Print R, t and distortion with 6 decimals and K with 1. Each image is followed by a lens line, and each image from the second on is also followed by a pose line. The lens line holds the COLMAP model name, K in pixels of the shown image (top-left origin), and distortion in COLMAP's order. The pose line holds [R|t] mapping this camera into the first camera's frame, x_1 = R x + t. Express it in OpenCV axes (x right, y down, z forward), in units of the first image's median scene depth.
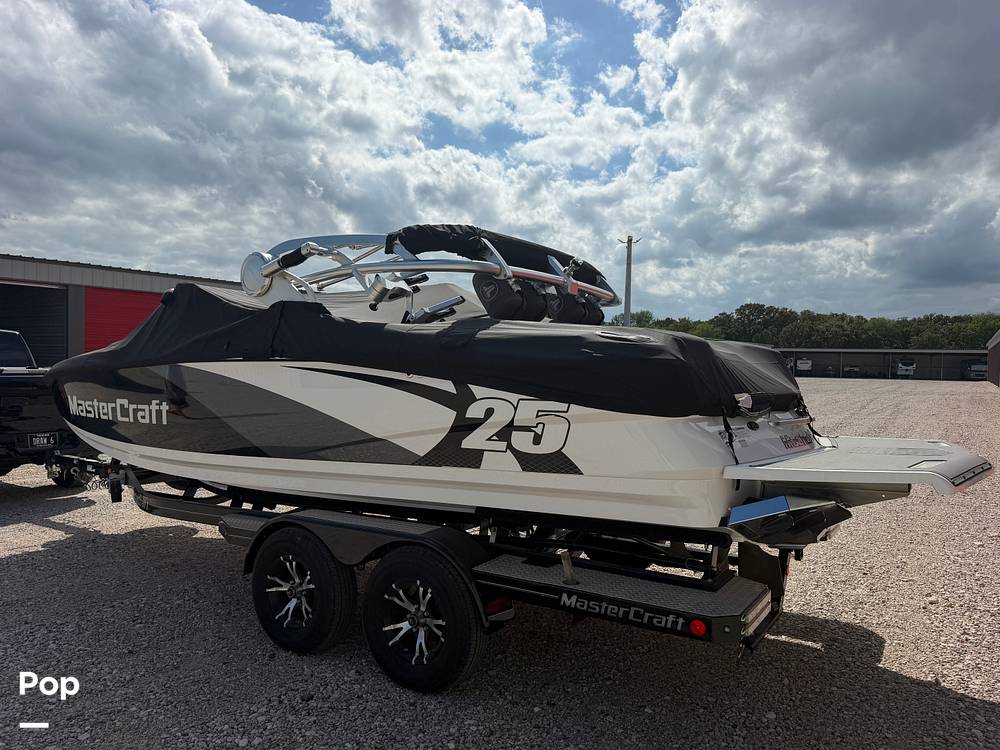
lens RADIAL K [[744.2, 0, 490.7], [0, 744.2, 367.4], [0, 0, 1]] dist [0.063499, -0.054383]
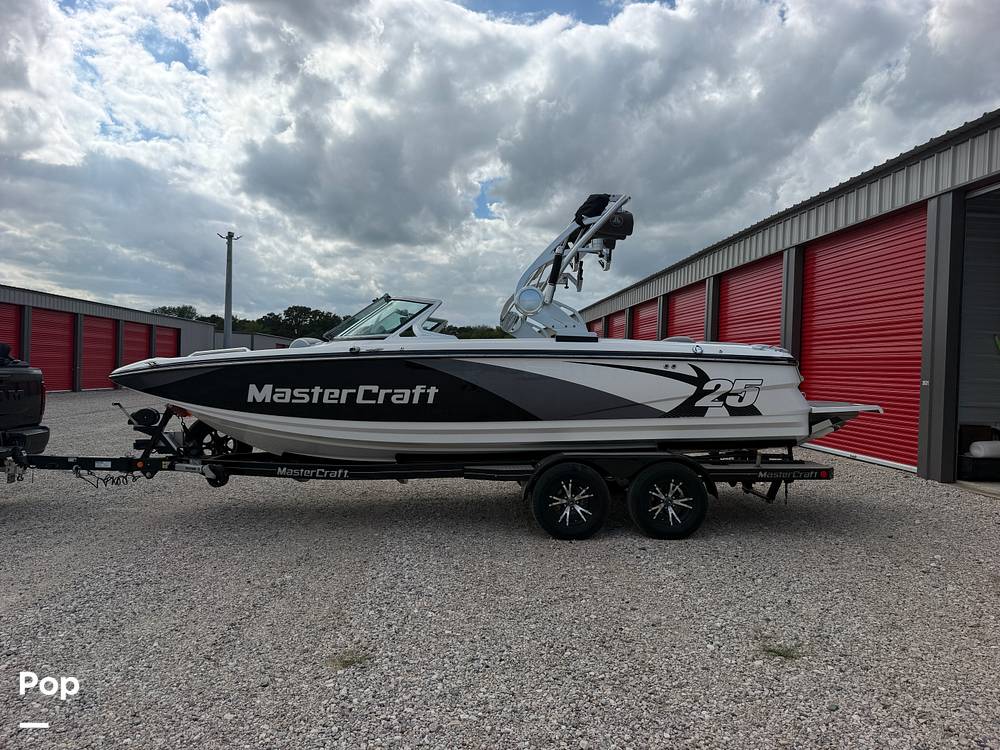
lens RADIAL K [[742.5, 0, 479.0], [0, 742.5, 374.4], [0, 0, 1]] dist [0.072839, -0.063311]
pose [[0.797634, -0.000429, 0.603142, -0.999550], [-0.006539, 0.999935, 0.009358, 0.008809], [-0.603106, -0.011409, 0.797579, -0.104046]]
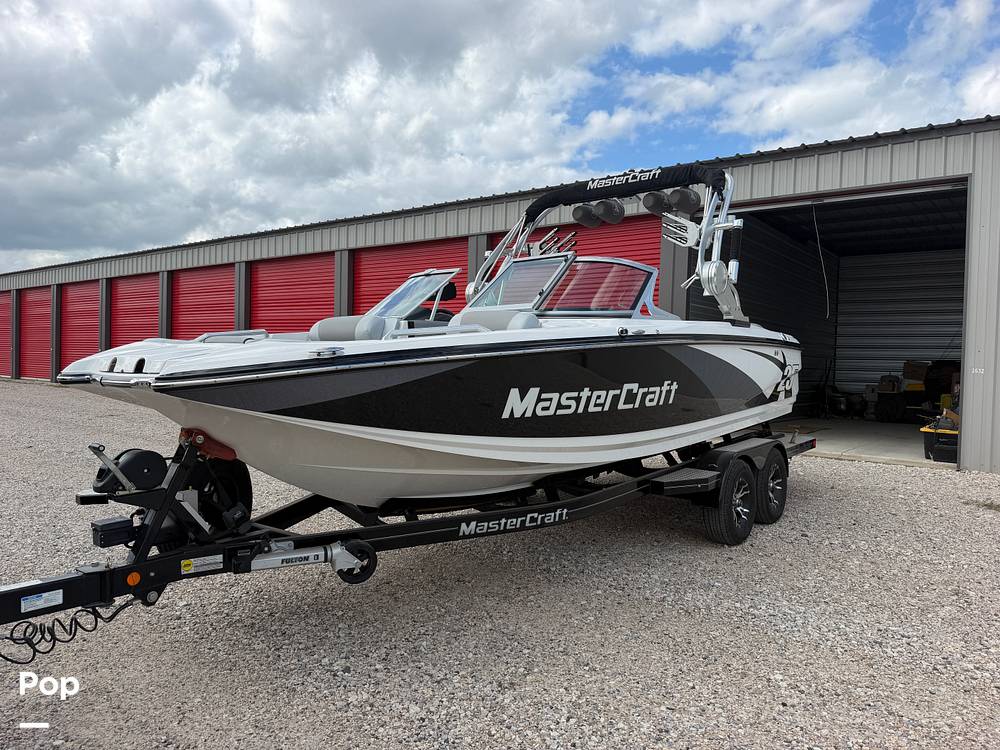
lens RADIAL K [[744.2, 0, 490.7], [0, 744.2, 367.4], [0, 0, 1]] dist [0.063499, -0.054383]
pose [[0.035088, -0.027726, 0.999000, -1.257882], [-0.009050, 0.999565, 0.028059, -0.000658], [-0.999343, -0.010026, 0.034822, 1.034083]]
